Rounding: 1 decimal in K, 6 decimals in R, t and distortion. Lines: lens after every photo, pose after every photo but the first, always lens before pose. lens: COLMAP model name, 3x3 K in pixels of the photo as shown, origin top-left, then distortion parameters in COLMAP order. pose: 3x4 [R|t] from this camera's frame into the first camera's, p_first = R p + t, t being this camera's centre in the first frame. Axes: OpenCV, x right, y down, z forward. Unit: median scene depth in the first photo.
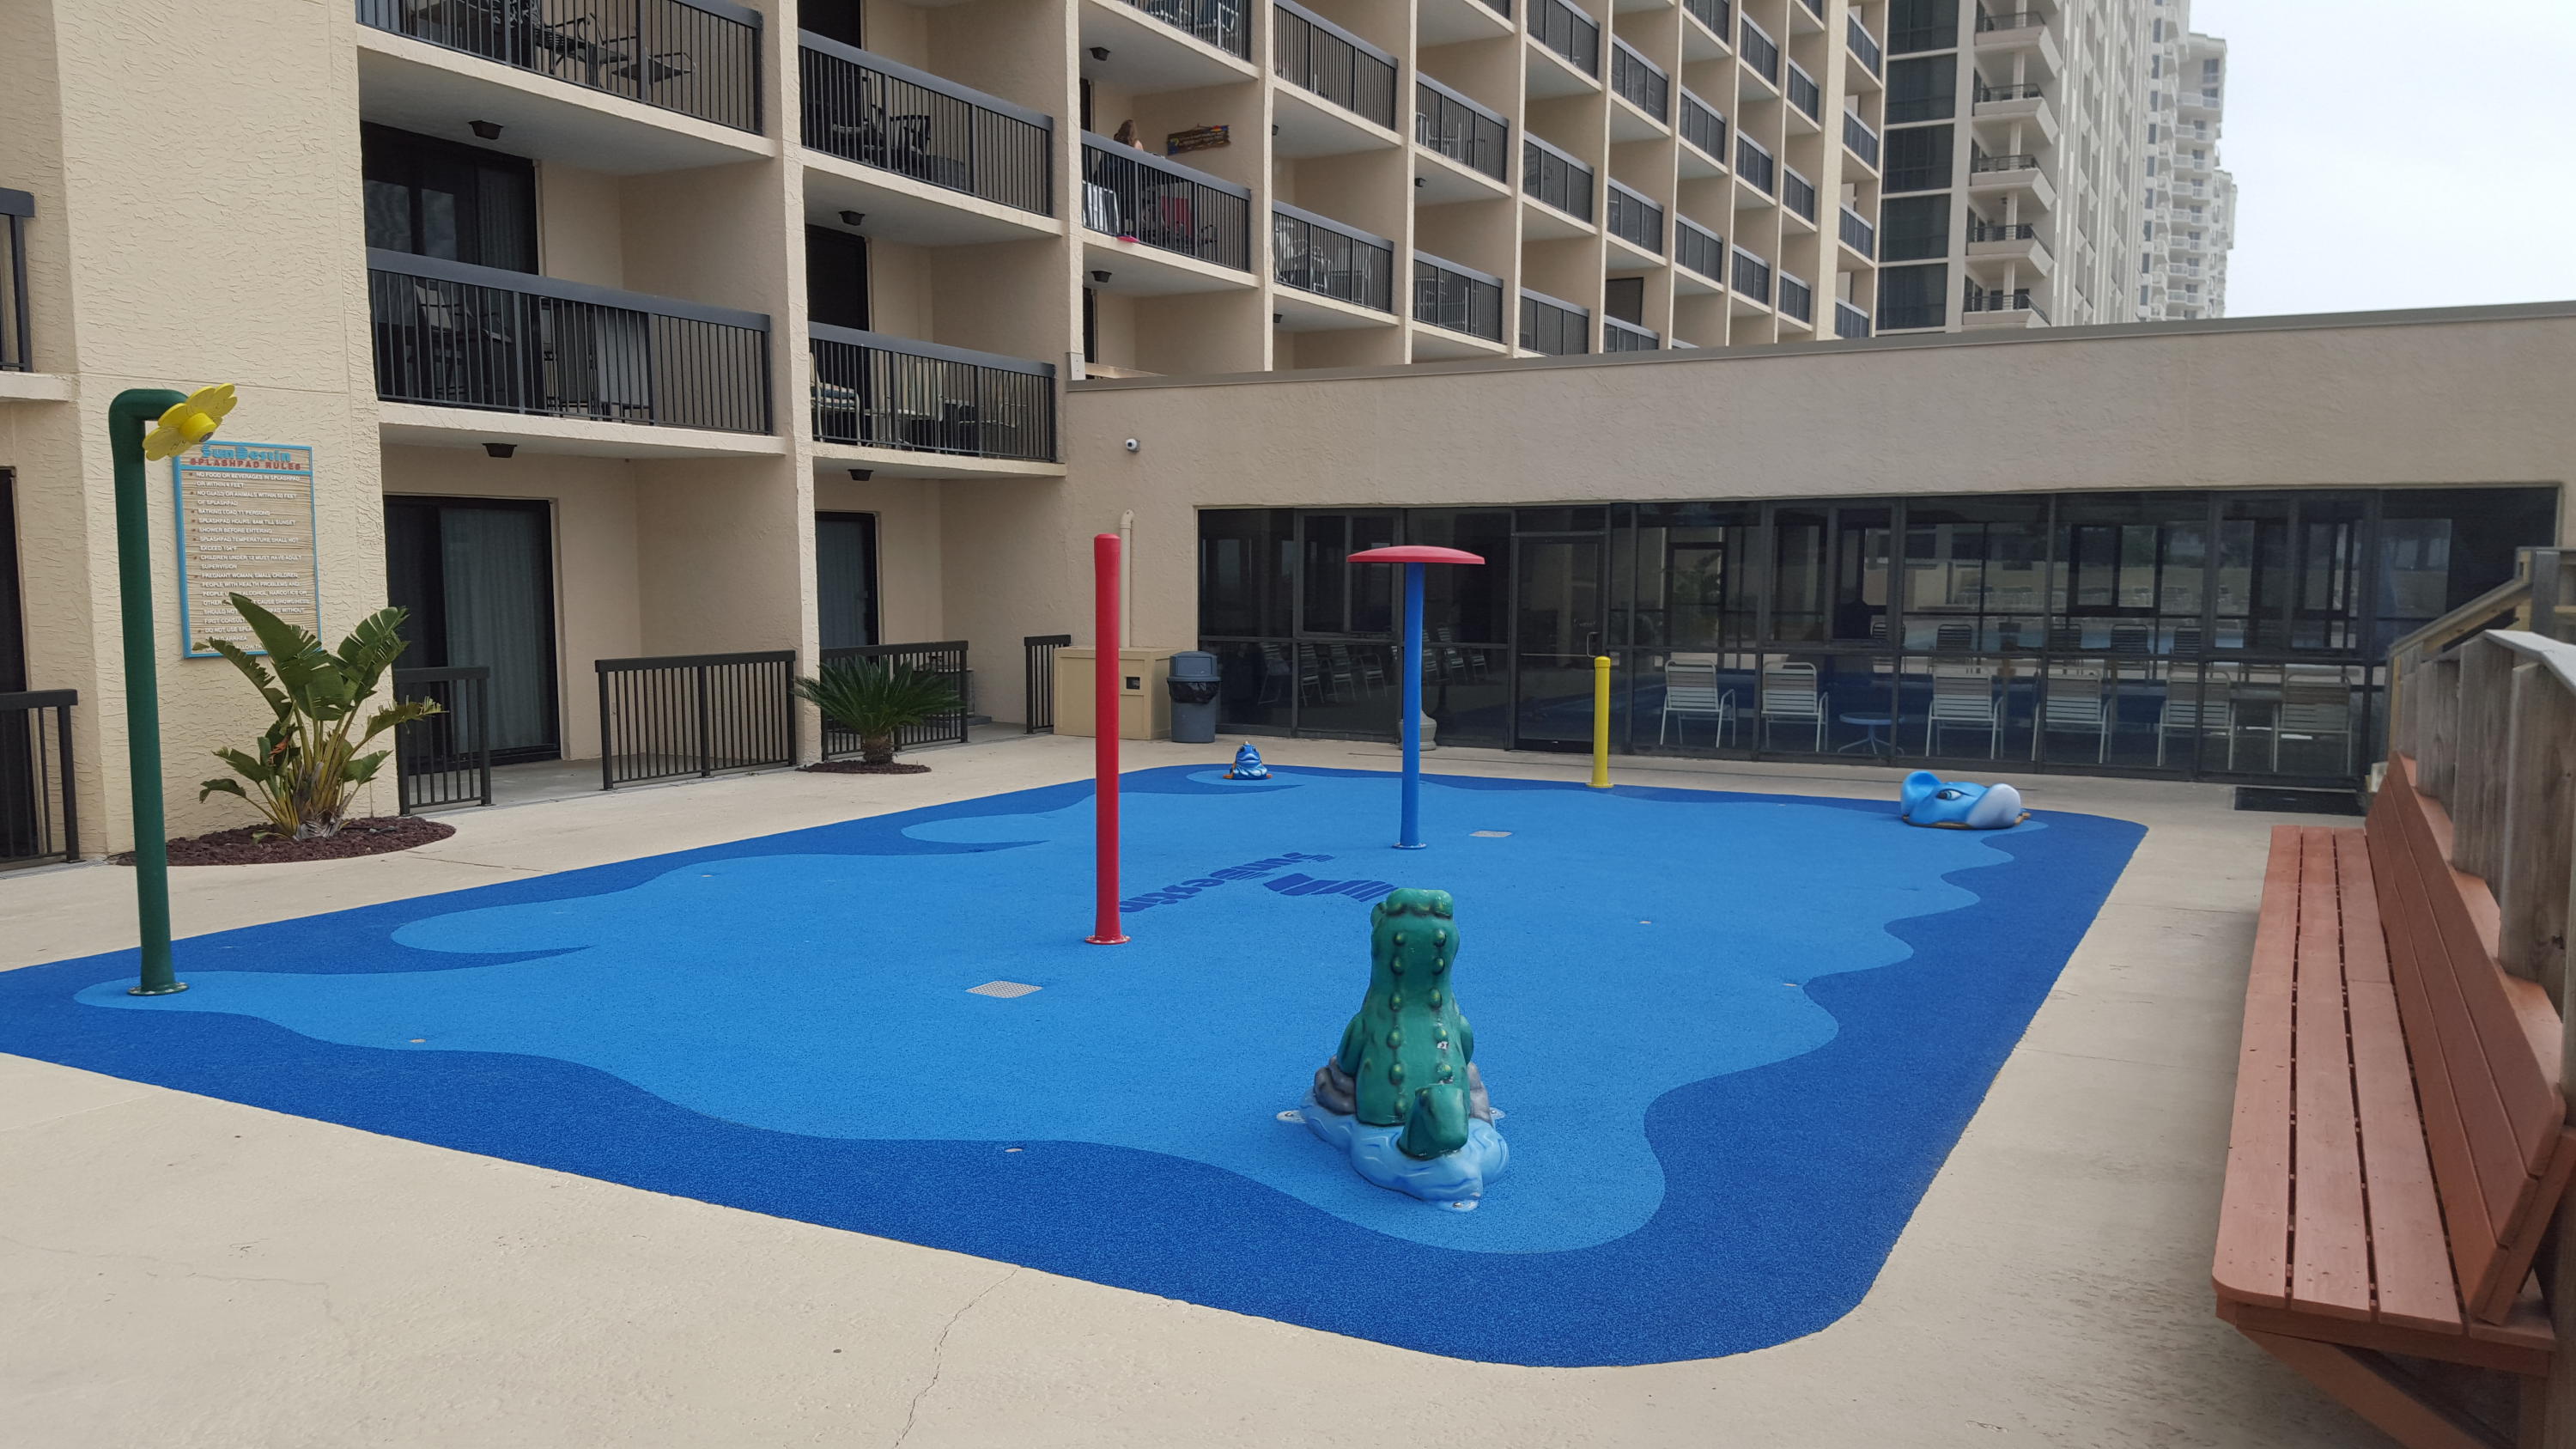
lens RADIAL K [[1910.8, 0, 1291.0], [0, 1910.8, 727.1], [0, 0, 1]] dist [0.078837, -0.017029]
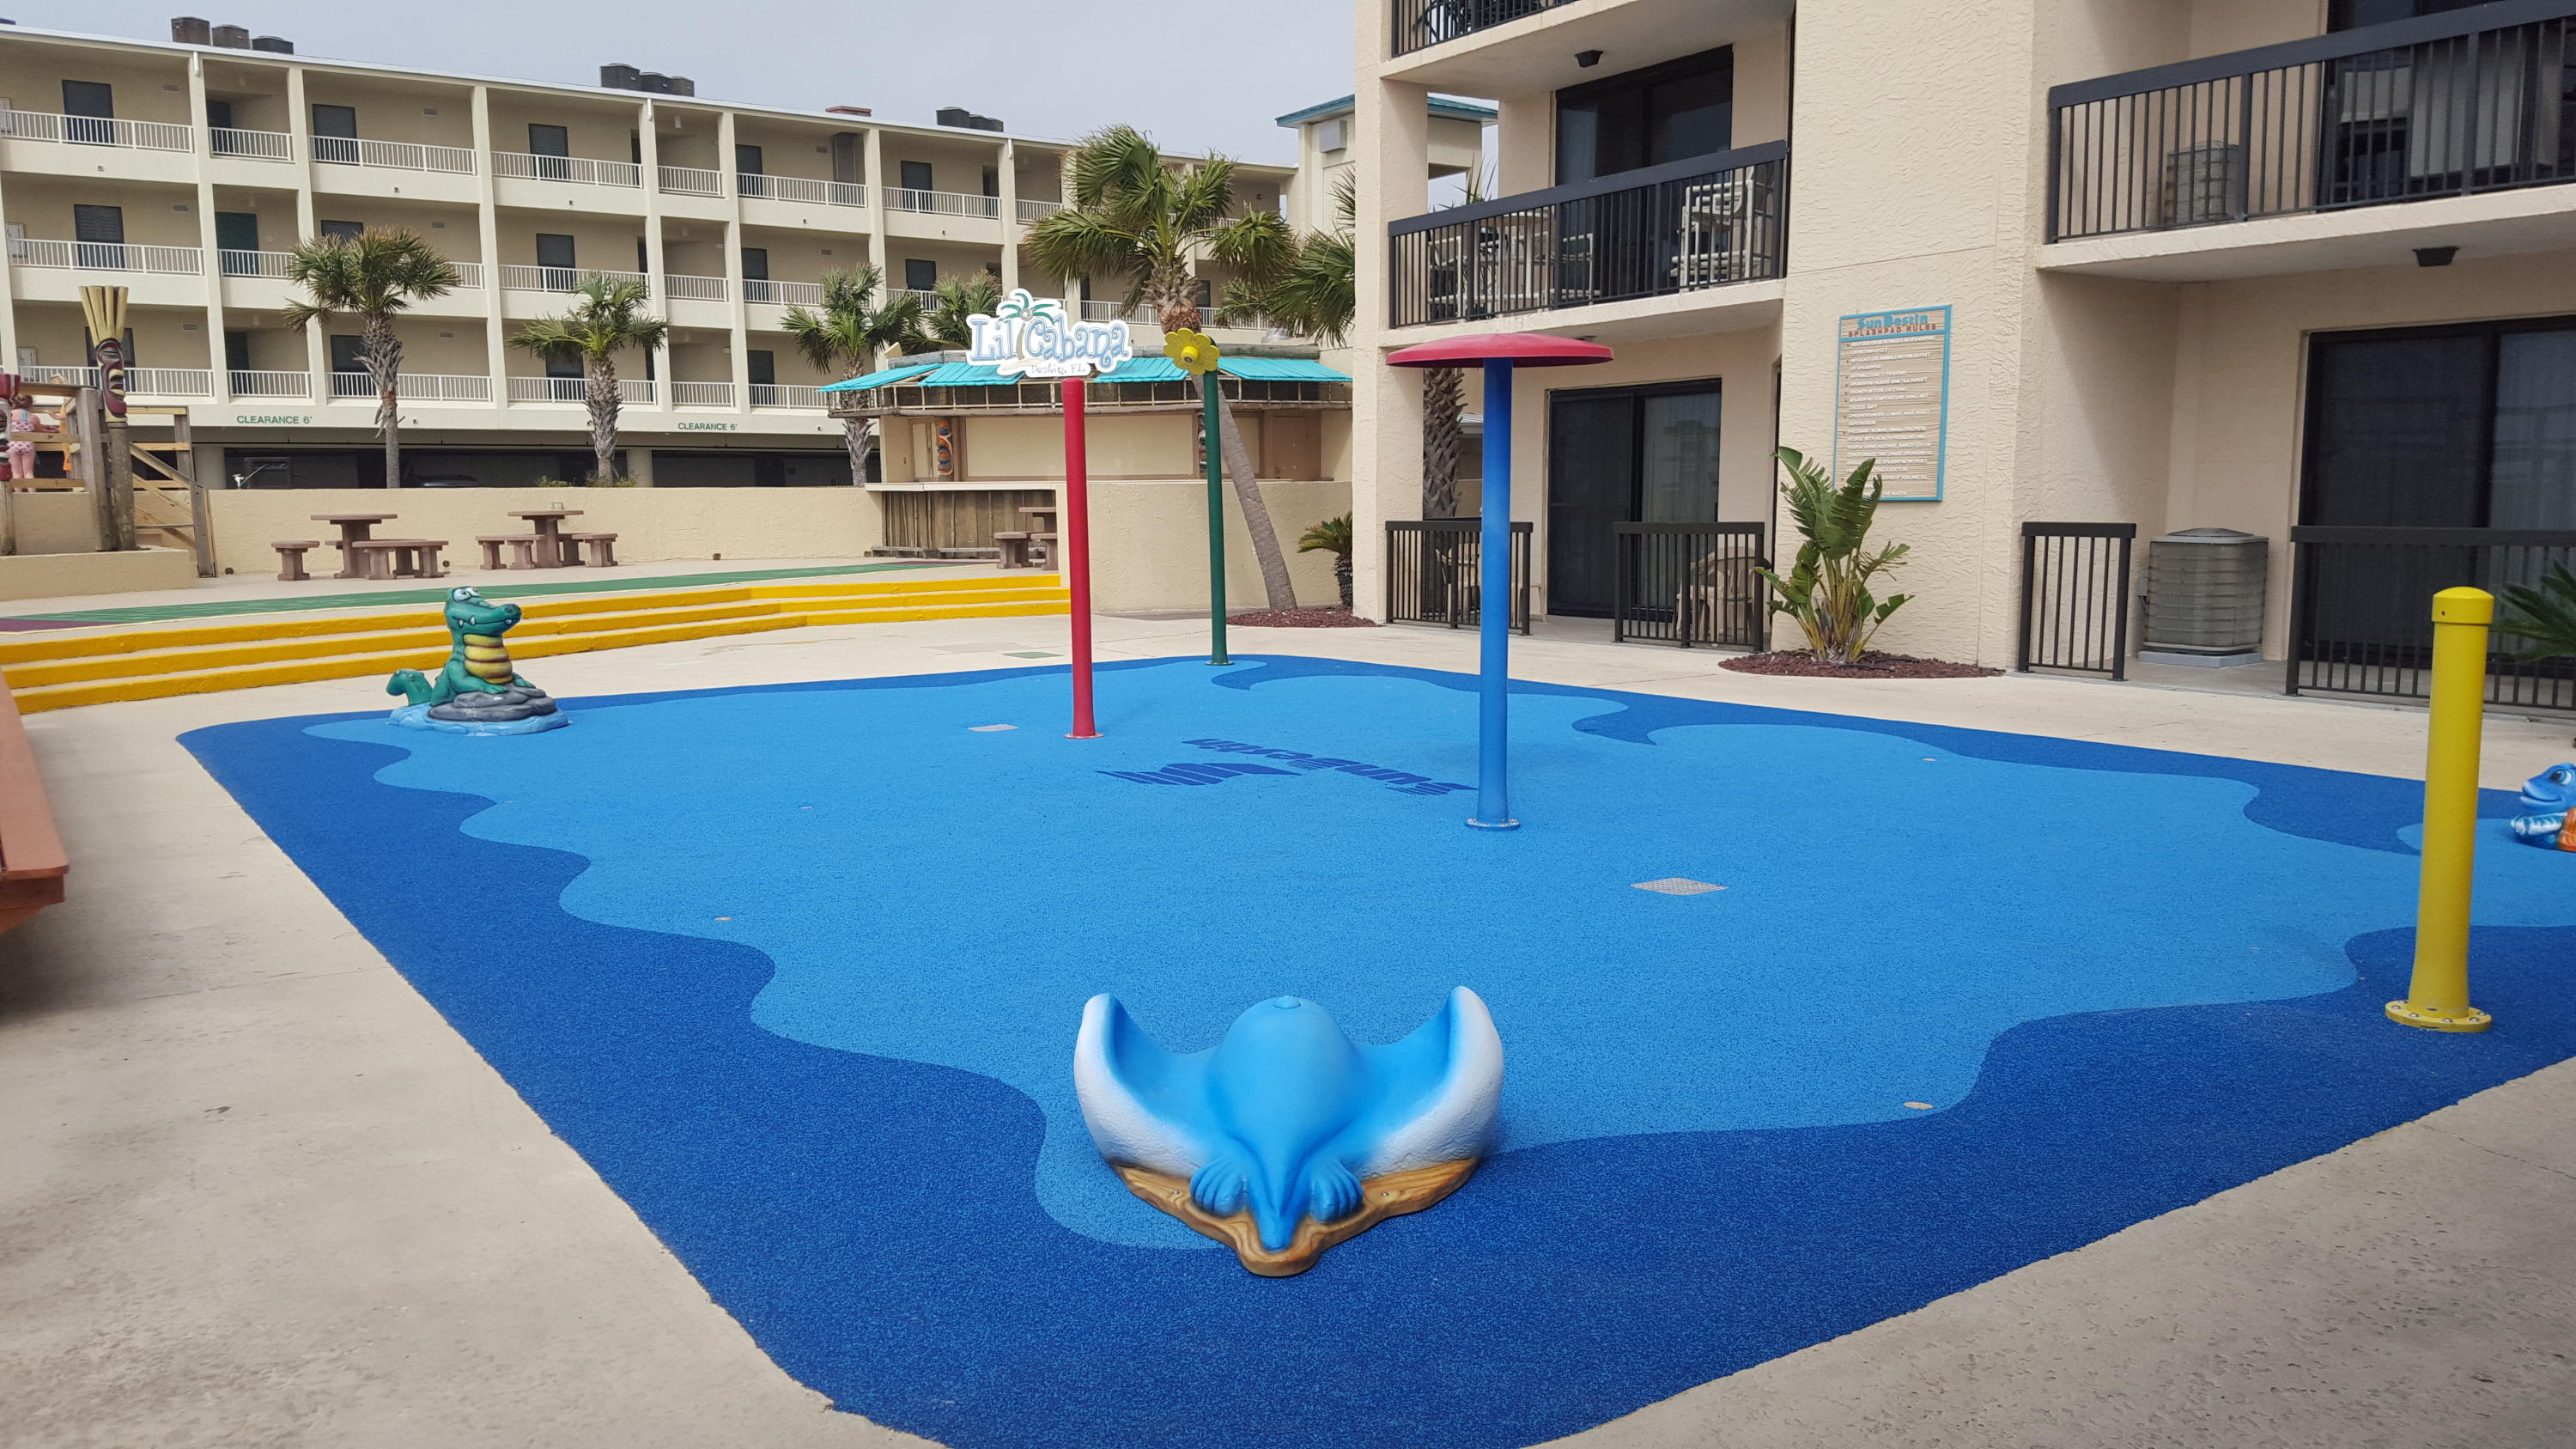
lens RADIAL K [[1910.8, 0, 1289.0], [0, 1910.8, 715.5], [0, 0, 1]] dist [0.078837, -0.017029]
pose [[-0.422324, 0.146125, -0.894589, 0.631846], [-0.028649, 0.984276, 0.174300, -0.098751], [0.905992, 0.099240, -0.411497, 1.144995]]
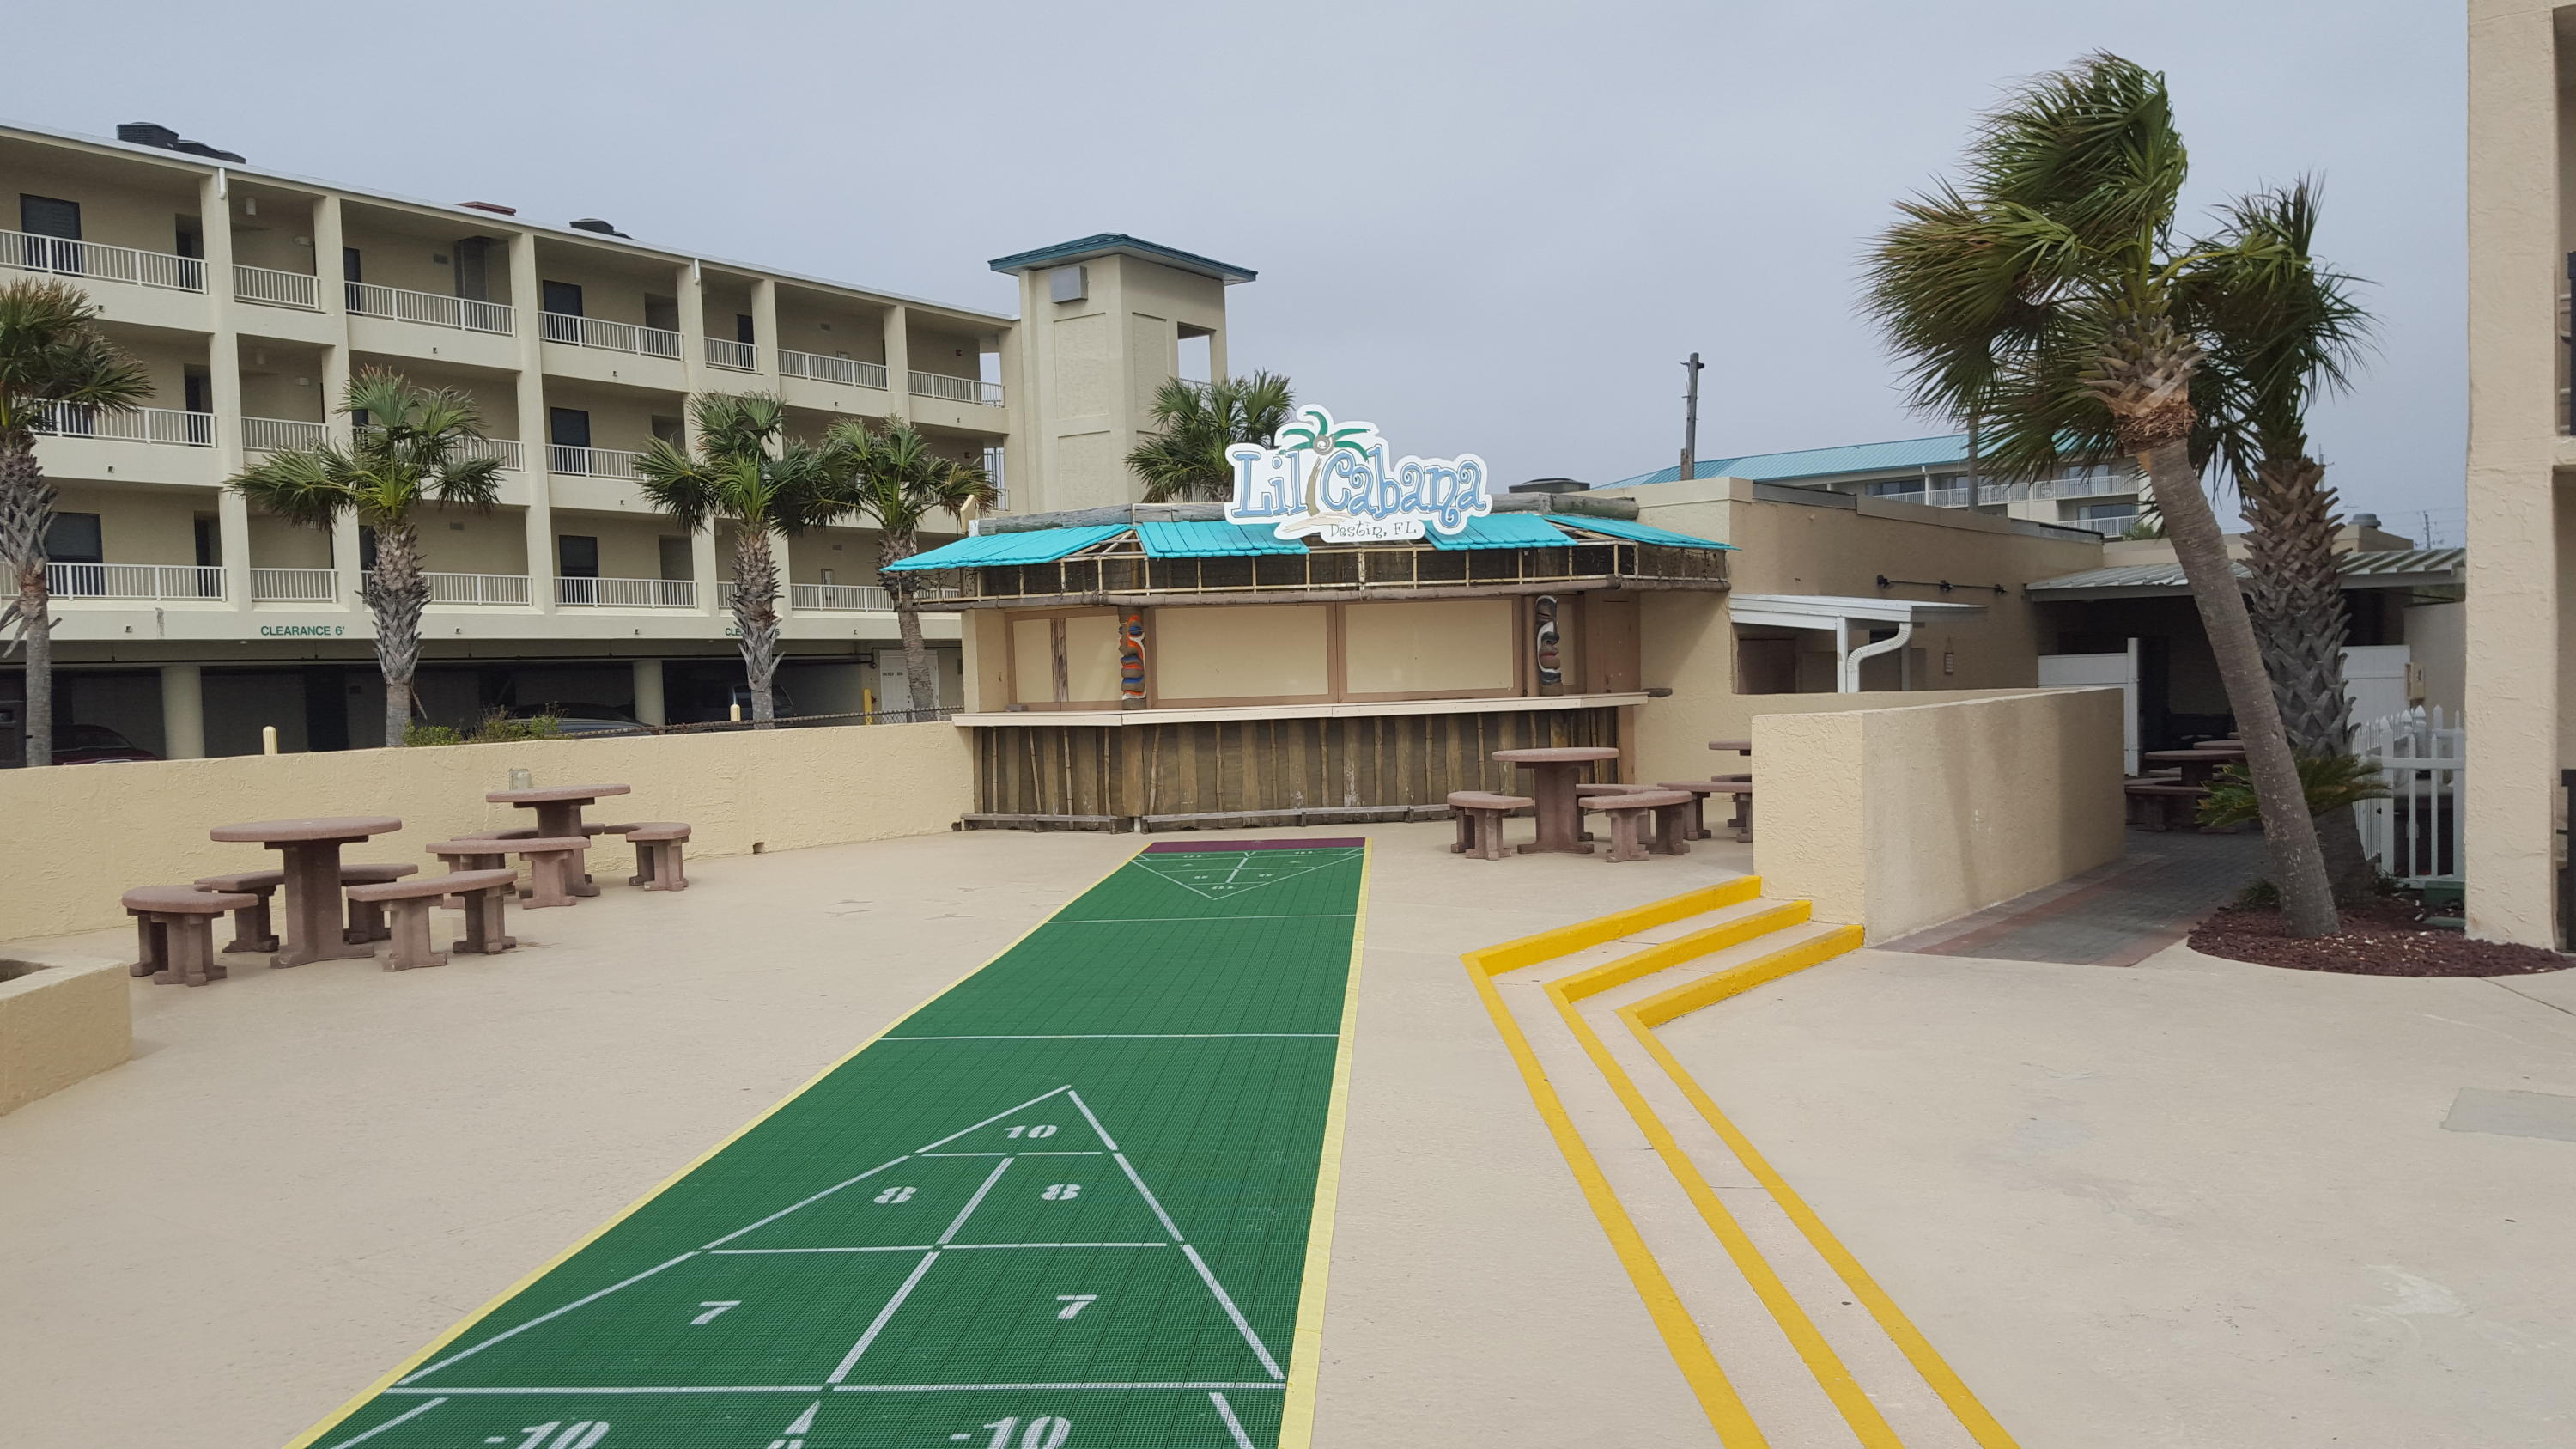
lens RADIAL K [[1910.8, 0, 1290.3], [0, 1910.8, 745.0], [0, 0, 1]] dist [0.078837, -0.017029]
pose [[-0.111094, 0.075804, -0.990915, 0.383490], [-0.025218, 0.996551, 0.079062, -0.076106], [0.993490, 0.033773, -0.108799, 0.625099]]
